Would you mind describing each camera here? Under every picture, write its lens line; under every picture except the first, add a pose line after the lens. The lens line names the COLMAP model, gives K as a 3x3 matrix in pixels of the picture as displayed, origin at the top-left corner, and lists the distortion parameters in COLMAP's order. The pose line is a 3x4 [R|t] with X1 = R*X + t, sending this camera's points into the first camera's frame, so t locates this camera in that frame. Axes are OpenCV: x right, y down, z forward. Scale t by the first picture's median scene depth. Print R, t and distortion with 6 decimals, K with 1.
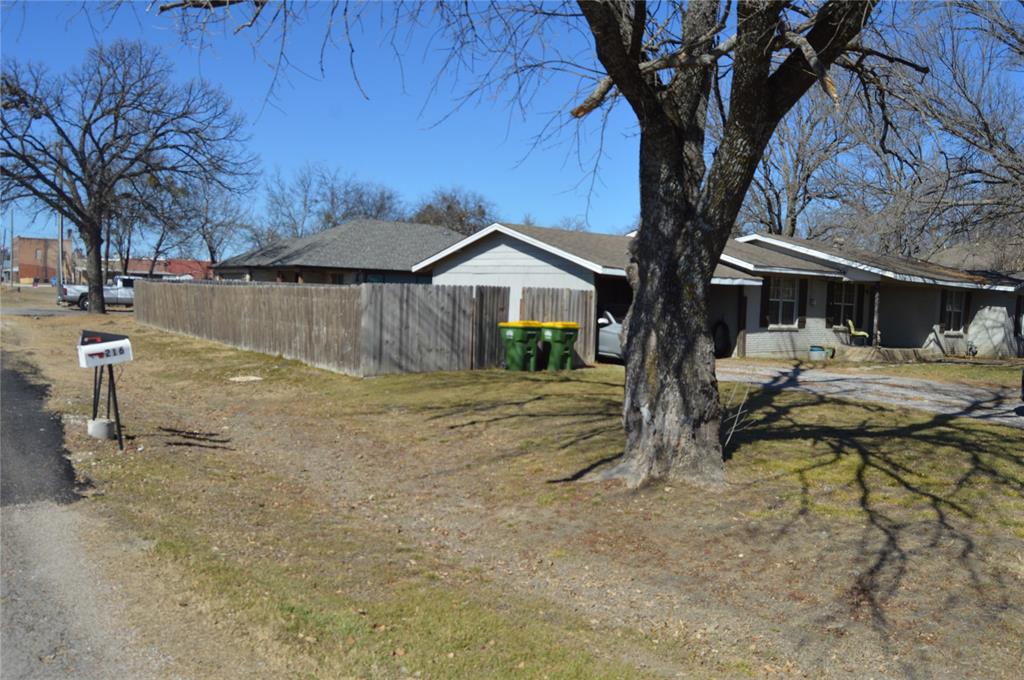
lens RADIAL K [[831.6, 0, 513.8], [0, 831.6, 341.3], [0, 0, 1]] dist [-0.092408, 0.036610]
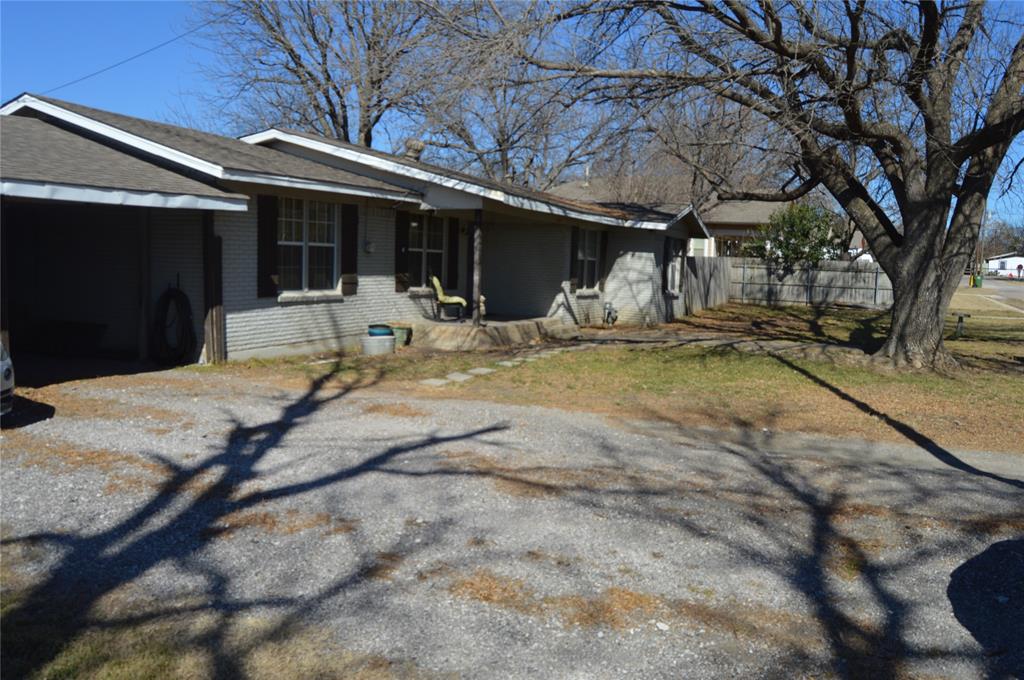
lens RADIAL K [[831.6, 0, 513.2], [0, 831.6, 341.9], [0, 0, 1]] dist [-0.092408, 0.036610]
pose [[0.899084, -0.055719, 0.434215, 0.199929], [0.030605, 0.997440, 0.064623, -0.016723], [-0.436704, -0.044812, 0.898488, 0.440691]]
